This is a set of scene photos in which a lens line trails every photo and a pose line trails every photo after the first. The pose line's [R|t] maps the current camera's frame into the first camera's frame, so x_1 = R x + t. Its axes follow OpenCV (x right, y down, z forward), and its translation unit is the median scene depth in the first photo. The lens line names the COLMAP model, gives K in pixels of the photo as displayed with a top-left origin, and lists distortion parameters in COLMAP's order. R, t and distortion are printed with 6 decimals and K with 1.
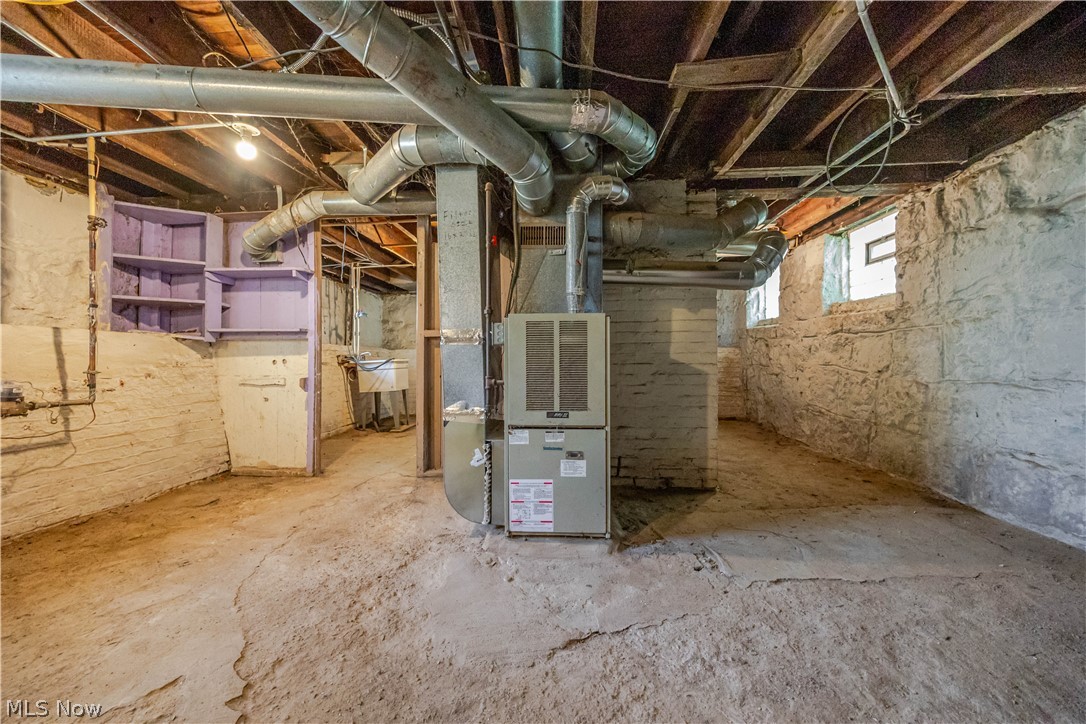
lens RADIAL K [[418.6, 0, 541.5], [0, 418.6, 360.6], [0, 0, 1]] dist [-0.008421, 0.000978]
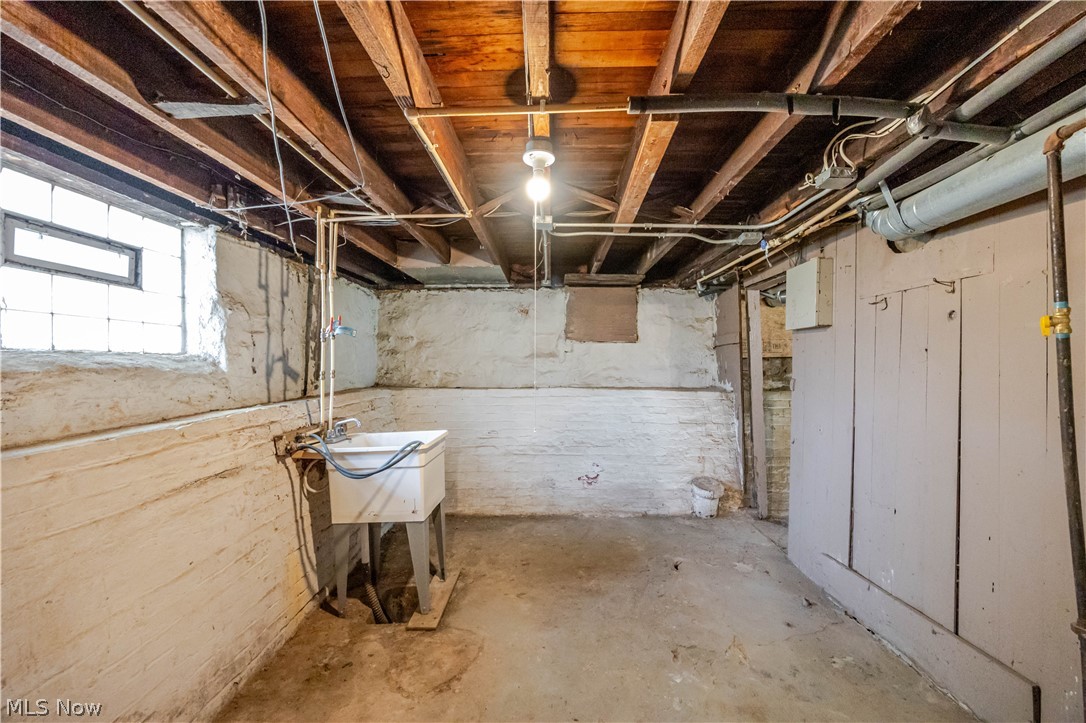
lens RADIAL K [[418.6, 0, 545.5], [0, 418.6, 362.4], [0, 0, 1]] dist [-0.008421, 0.000978]
pose [[0.998915, 0.008773, 0.045726, -0.221640], [-0.008673, 0.999960, -0.002391, -0.073205], [-0.045745, 0.001991, 0.998951, 0.523310]]
